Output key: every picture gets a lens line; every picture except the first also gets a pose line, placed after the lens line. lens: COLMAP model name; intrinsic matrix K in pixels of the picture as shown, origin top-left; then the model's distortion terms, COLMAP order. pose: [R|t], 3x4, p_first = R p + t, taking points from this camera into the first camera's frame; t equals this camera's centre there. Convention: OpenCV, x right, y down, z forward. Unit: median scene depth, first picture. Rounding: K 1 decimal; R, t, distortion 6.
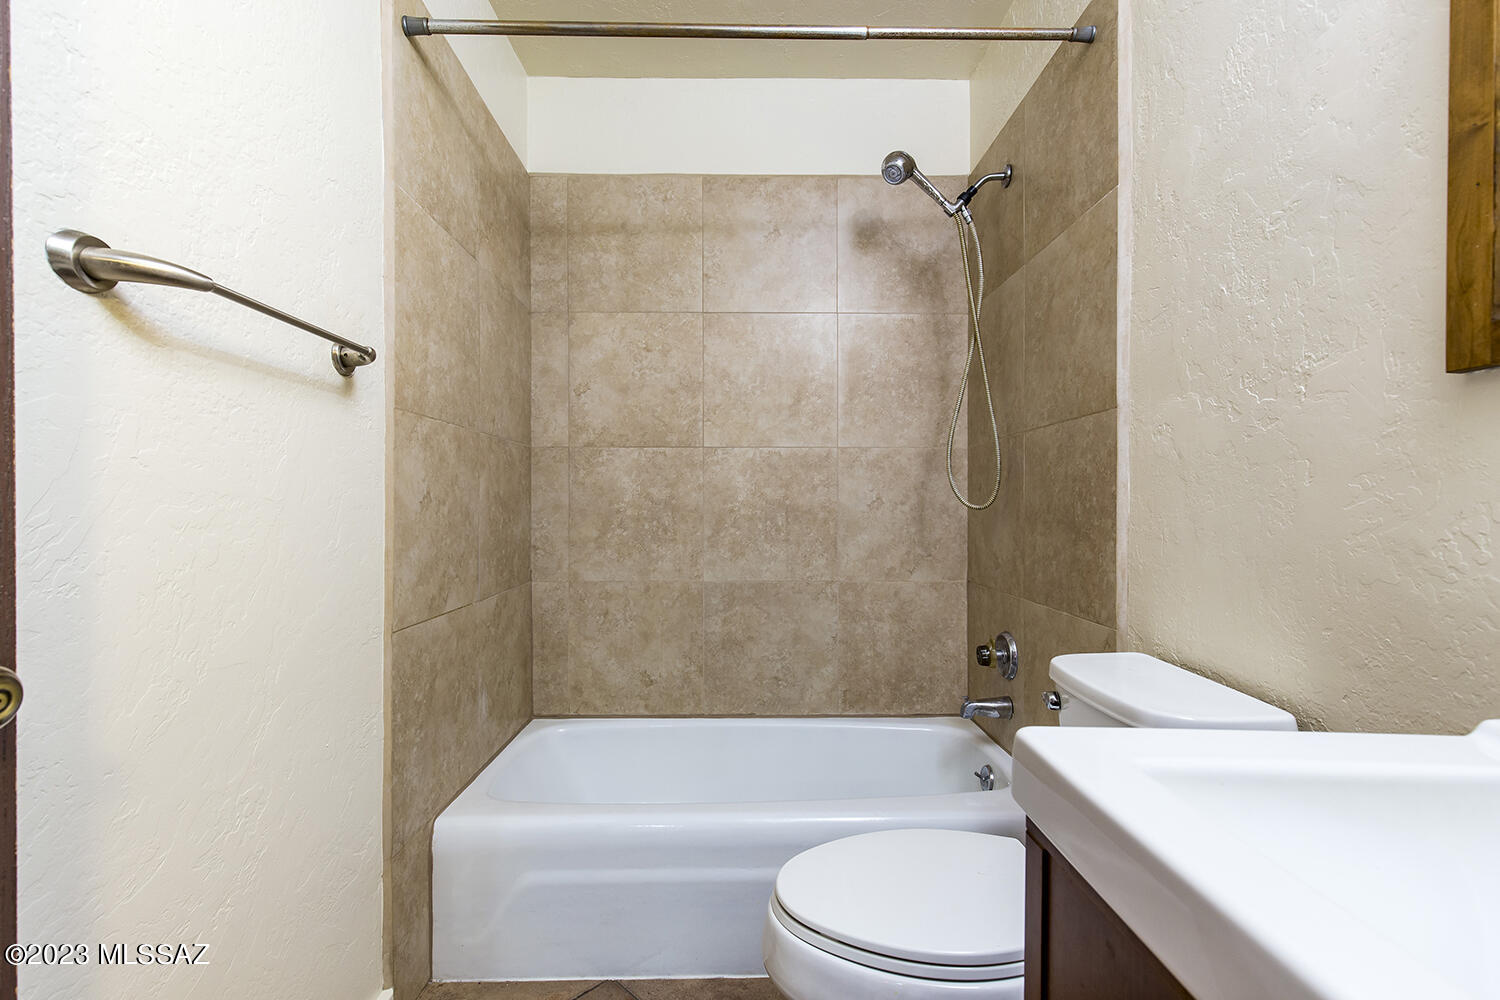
lens RADIAL K [[681.8, 0, 734.3], [0, 681.8, 503.8], [0, 0, 1]] dist [0.010271, -0.003433]
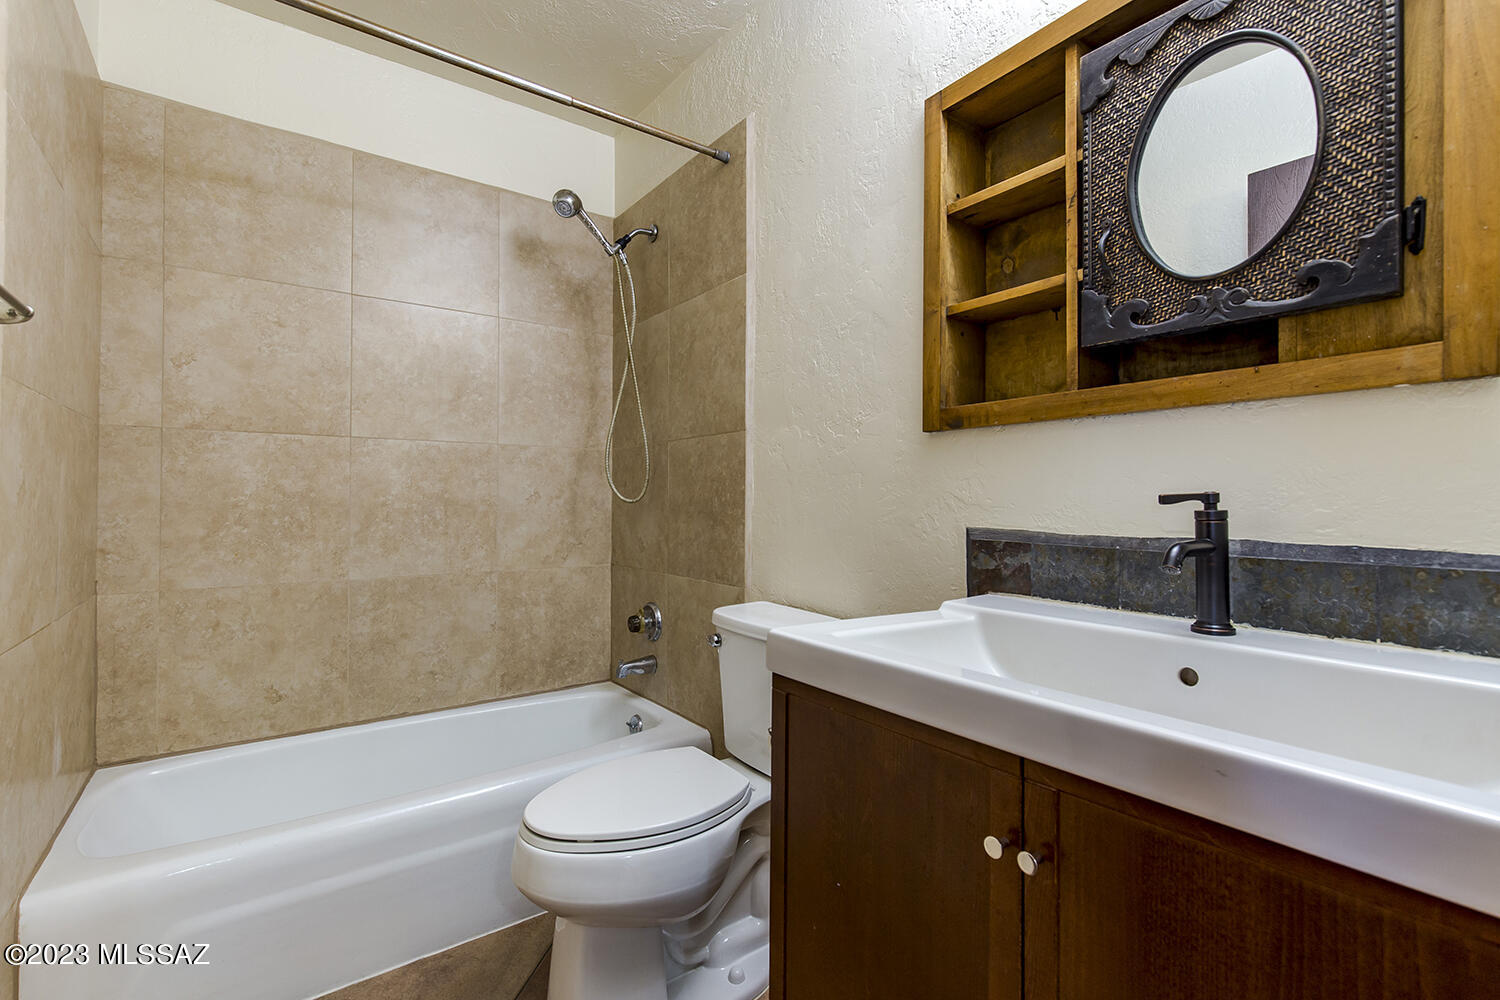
lens RADIAL K [[681.8, 0, 751.5], [0, 681.8, 487.1], [0, 0, 1]] dist [0.010271, -0.003433]
pose [[0.811898, 0.012606, 0.583663, -0.147143], [-0.003401, 0.999852, -0.016864, 0.000139], [-0.583790, 0.011706, 0.811821, -0.086730]]
